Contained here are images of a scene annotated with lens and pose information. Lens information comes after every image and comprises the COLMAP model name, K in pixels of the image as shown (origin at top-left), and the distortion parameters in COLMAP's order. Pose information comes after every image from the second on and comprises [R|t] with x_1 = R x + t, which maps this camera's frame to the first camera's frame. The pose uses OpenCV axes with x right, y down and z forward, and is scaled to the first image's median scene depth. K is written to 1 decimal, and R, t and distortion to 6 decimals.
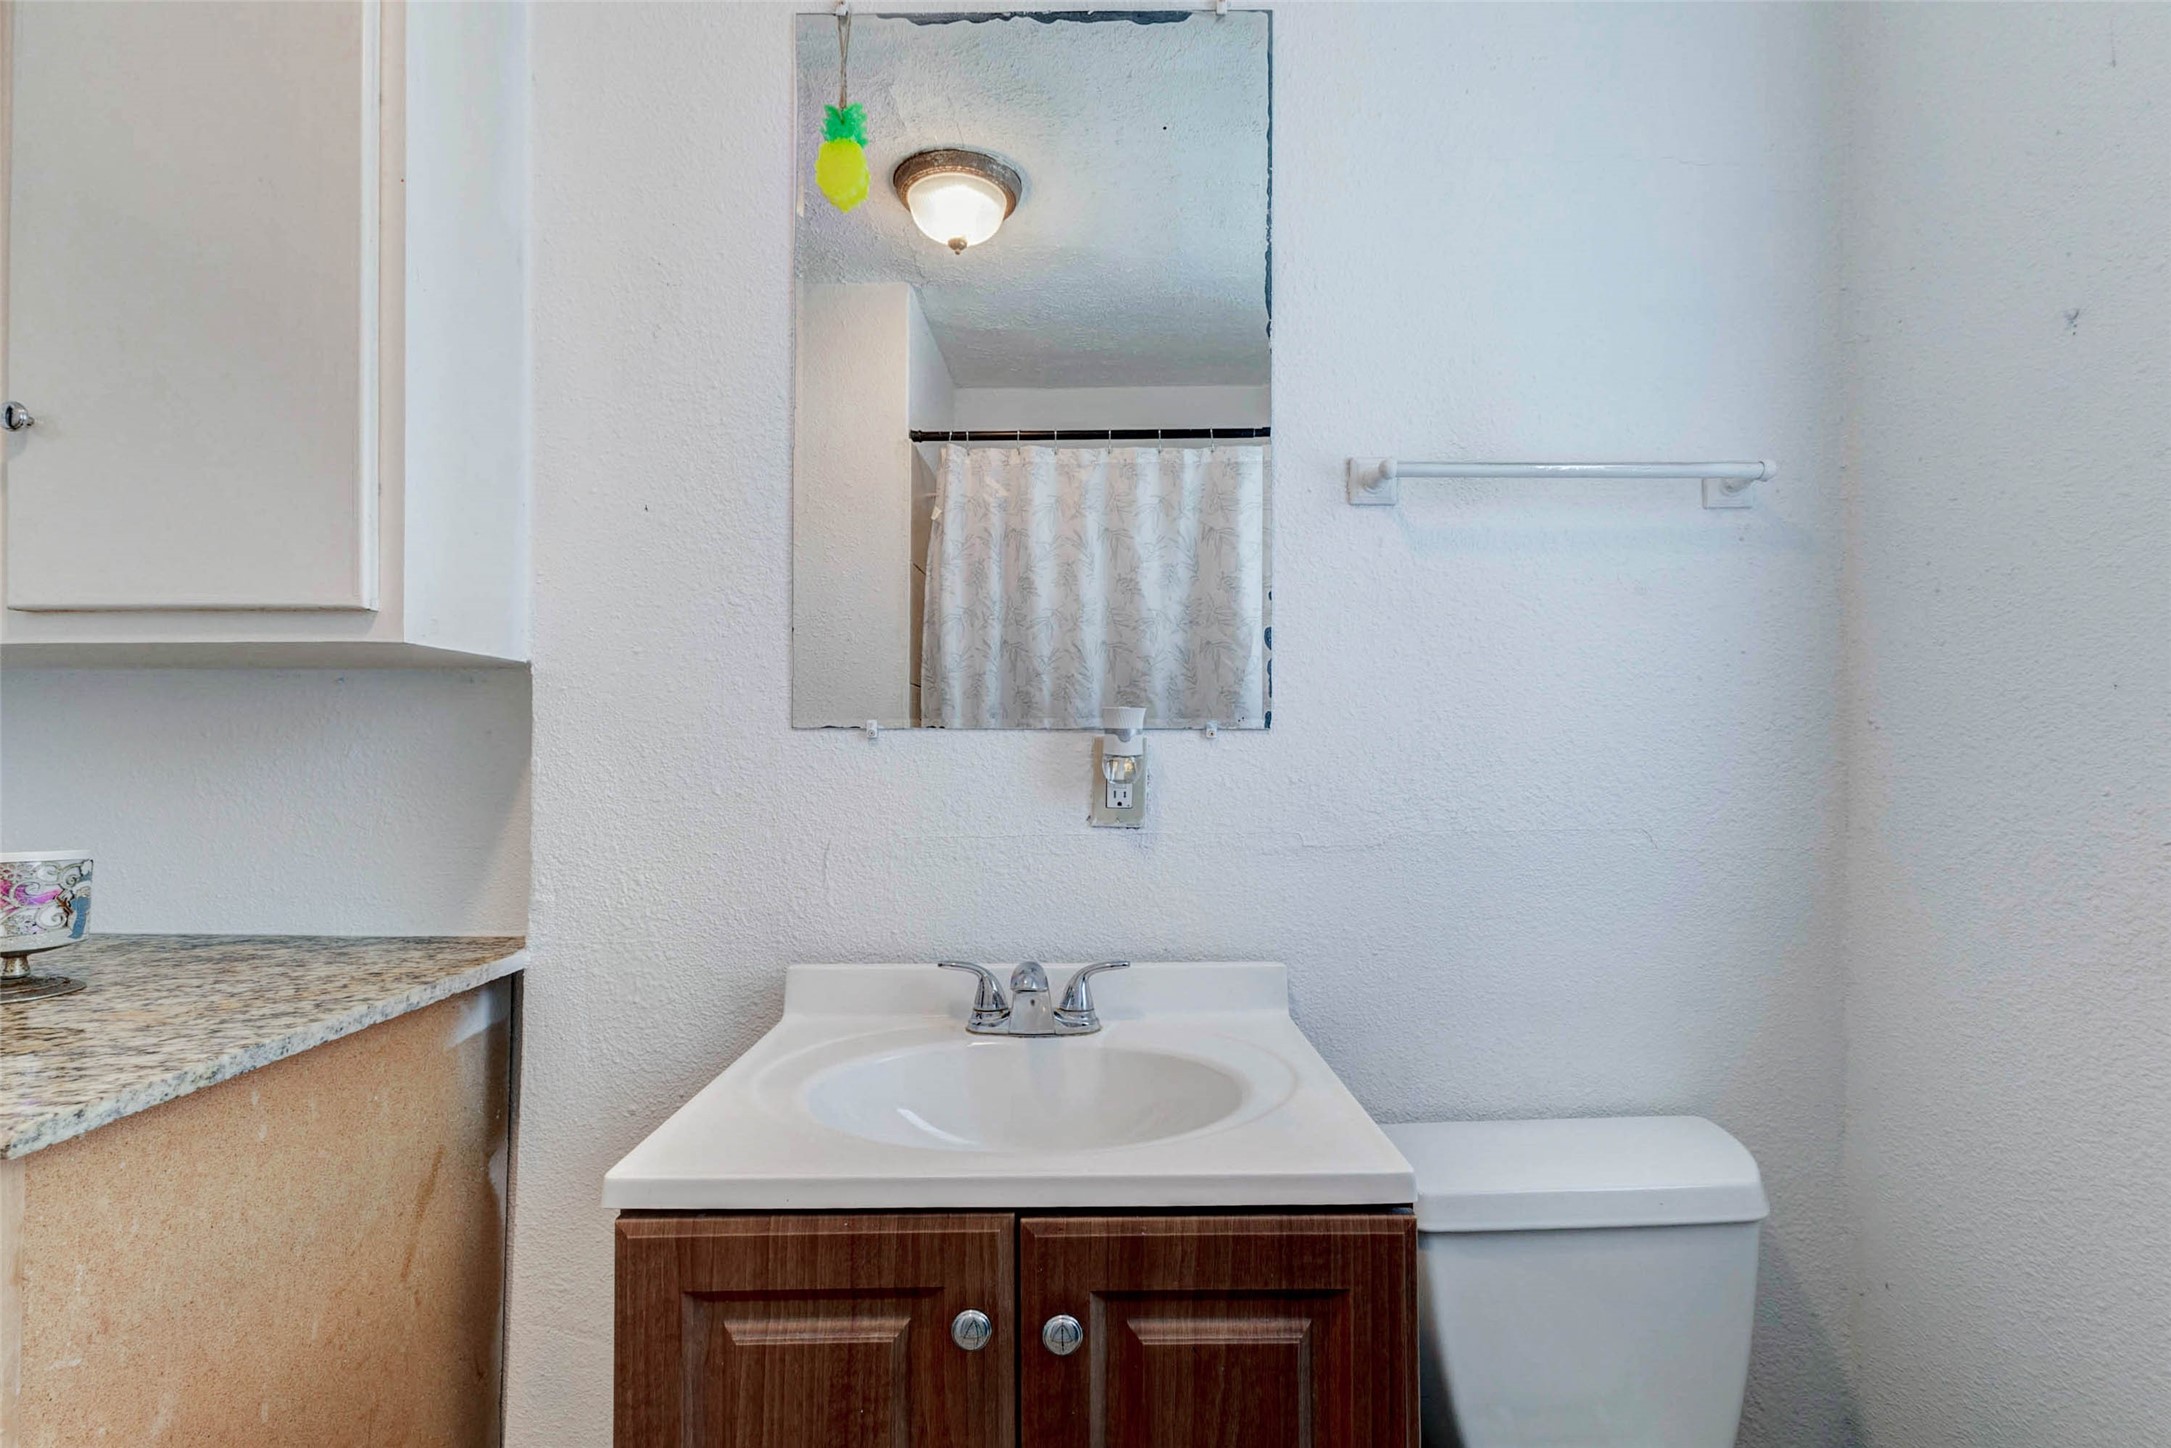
lens RADIAL K [[965.7, 0, 1085.9], [0, 965.7, 733.1], [0, 0, 1]] dist [0.008784, -0.000522]
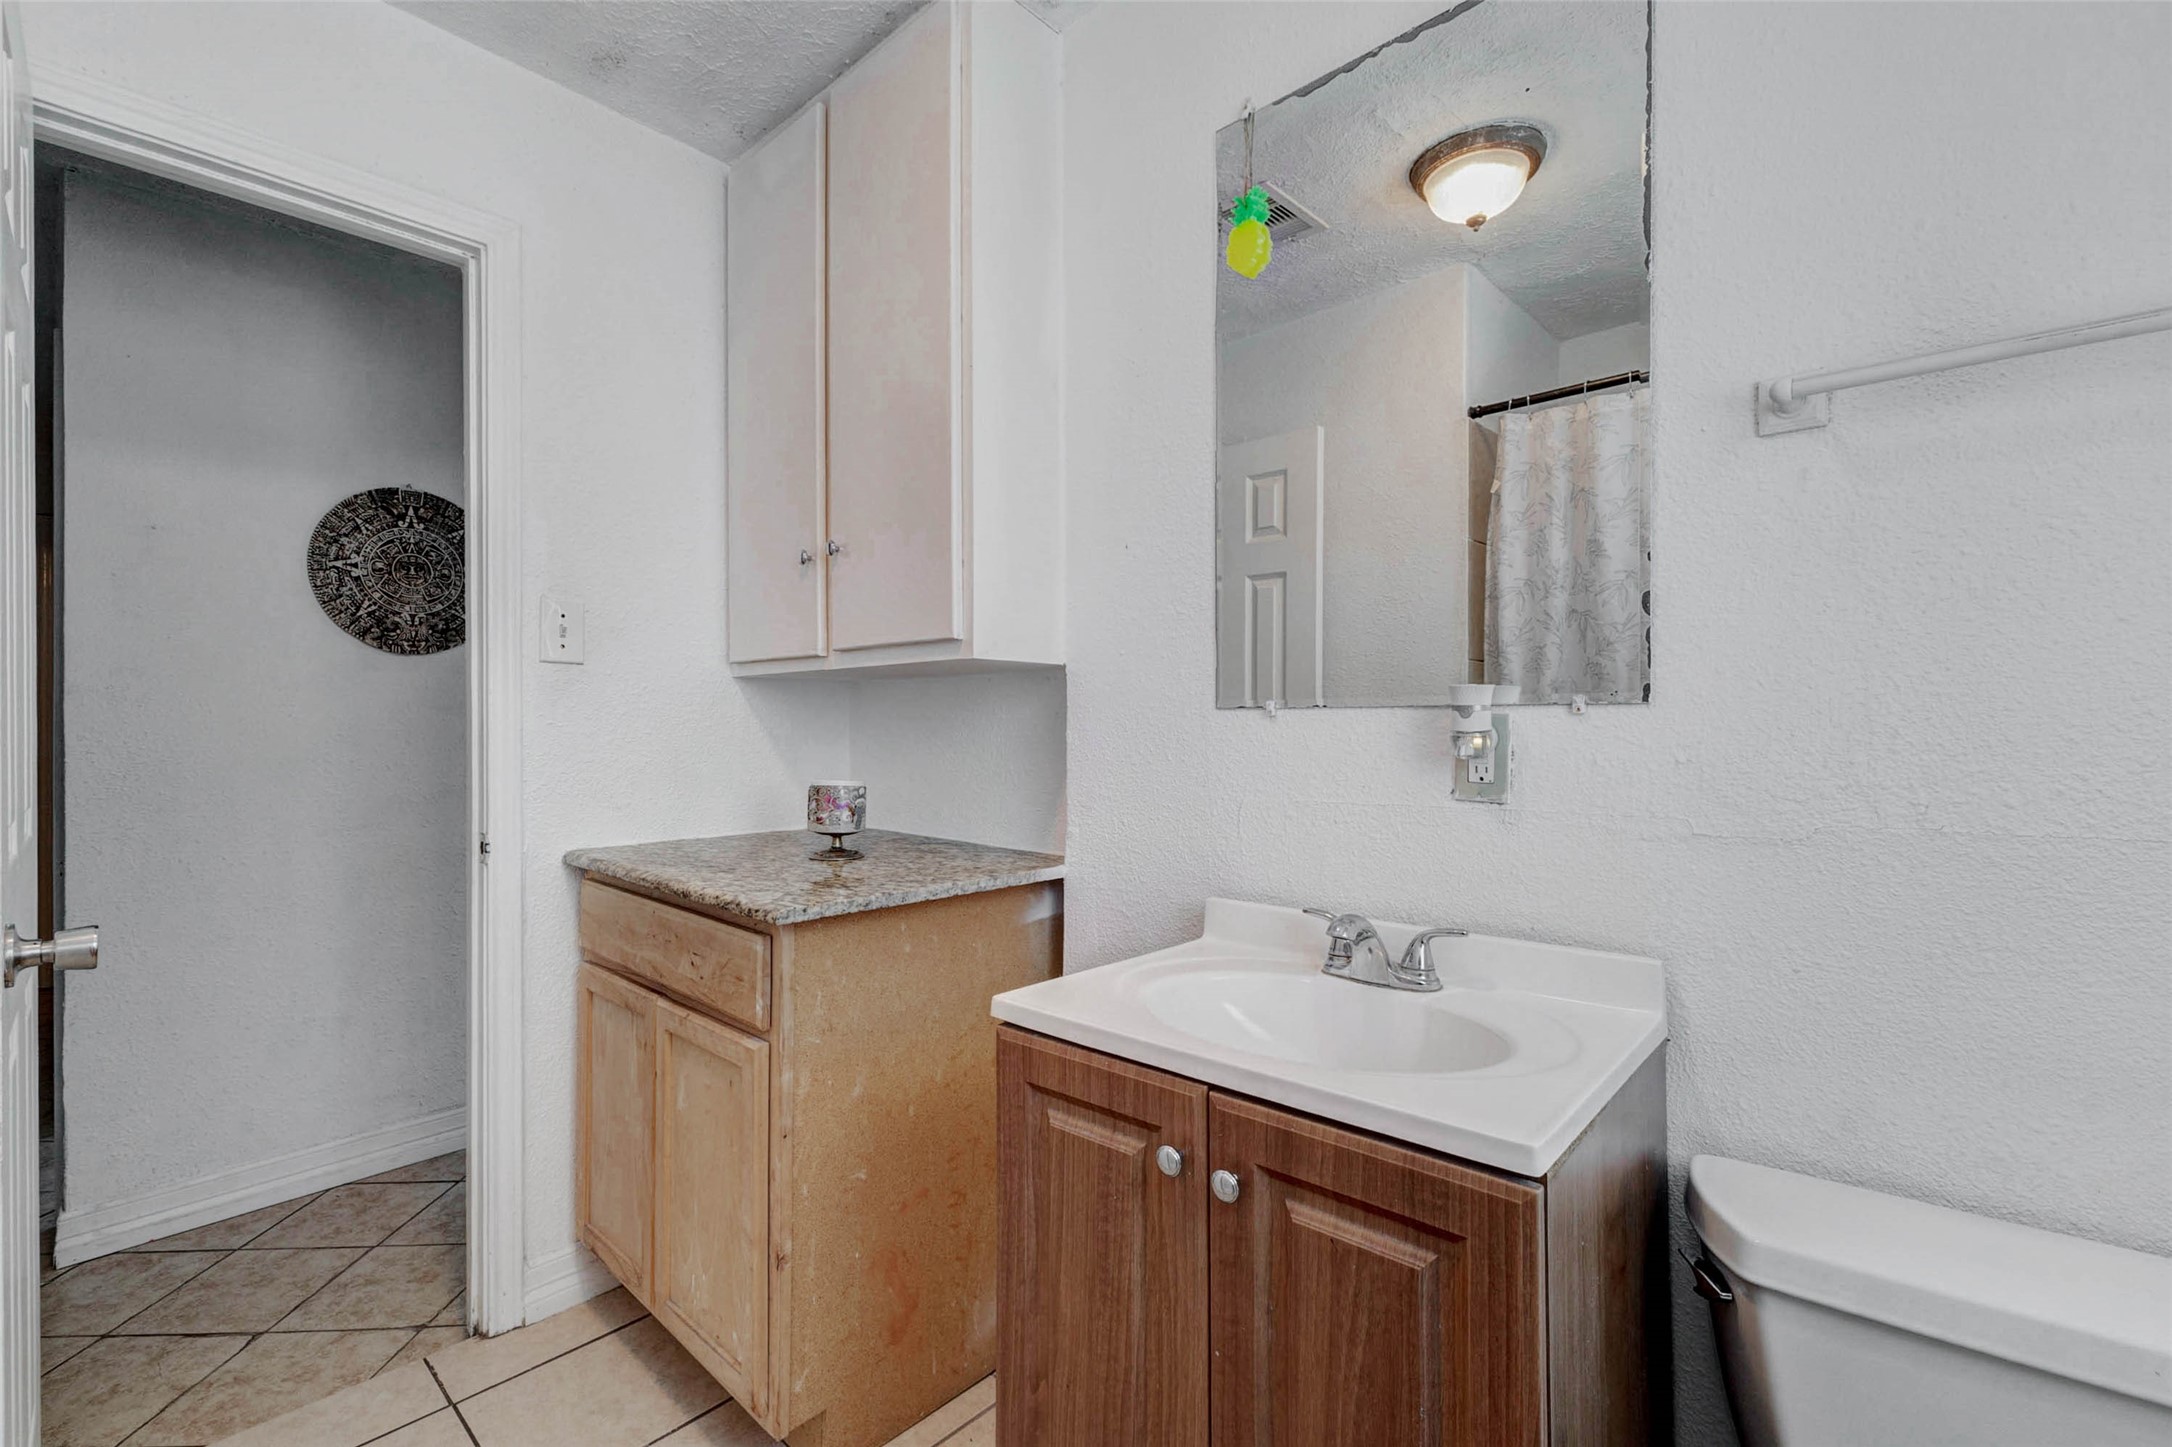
lens RADIAL K [[966.8, 0, 1089.0], [0, 966.8, 717.0], [0, 0, 1]] dist [0.008549, -0.000157]
pose [[0.736366, -0.006493, -0.676552, 0.451689], [0.012626, 0.999912, 0.004147, -0.001393], [0.676465, -0.011596, 0.736383, -0.031940]]
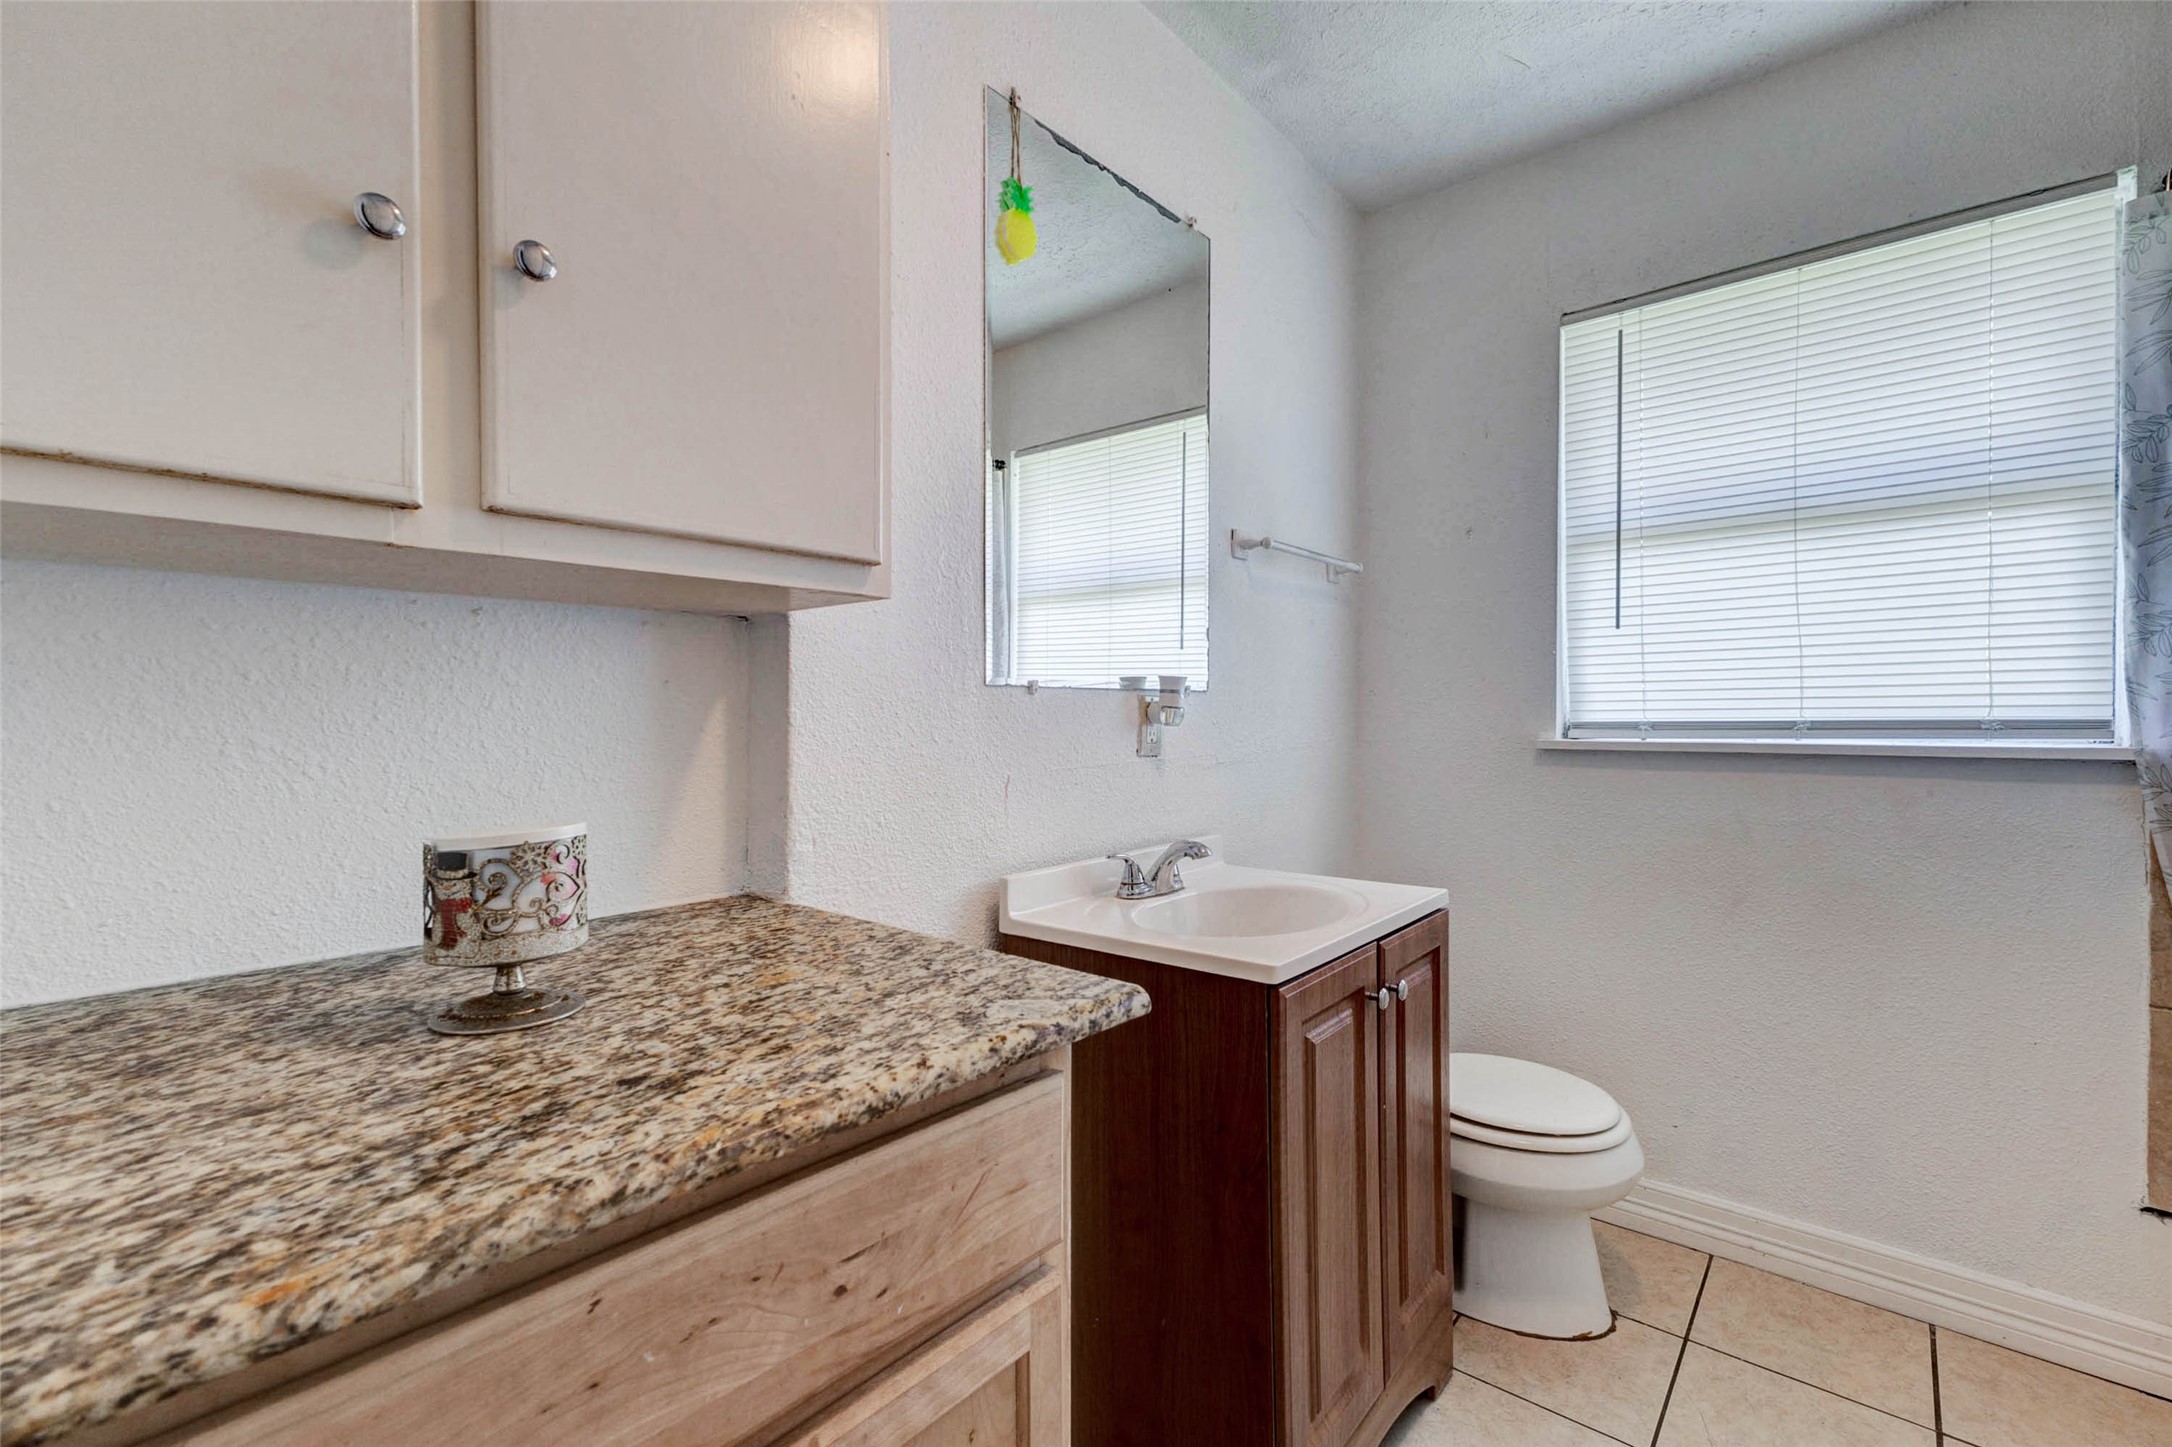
lens RADIAL K [[934.7, 0, 1092.7], [0, 934.7, 717.9], [0, 0, 1]] dist [0.009231, -0.000049]
pose [[0.644549, -0.007601, 0.764525, -1.205105], [-0.009096, 0.999804, 0.017608, 0.016358], [-0.764509, -0.018303, 0.644354, 0.154904]]
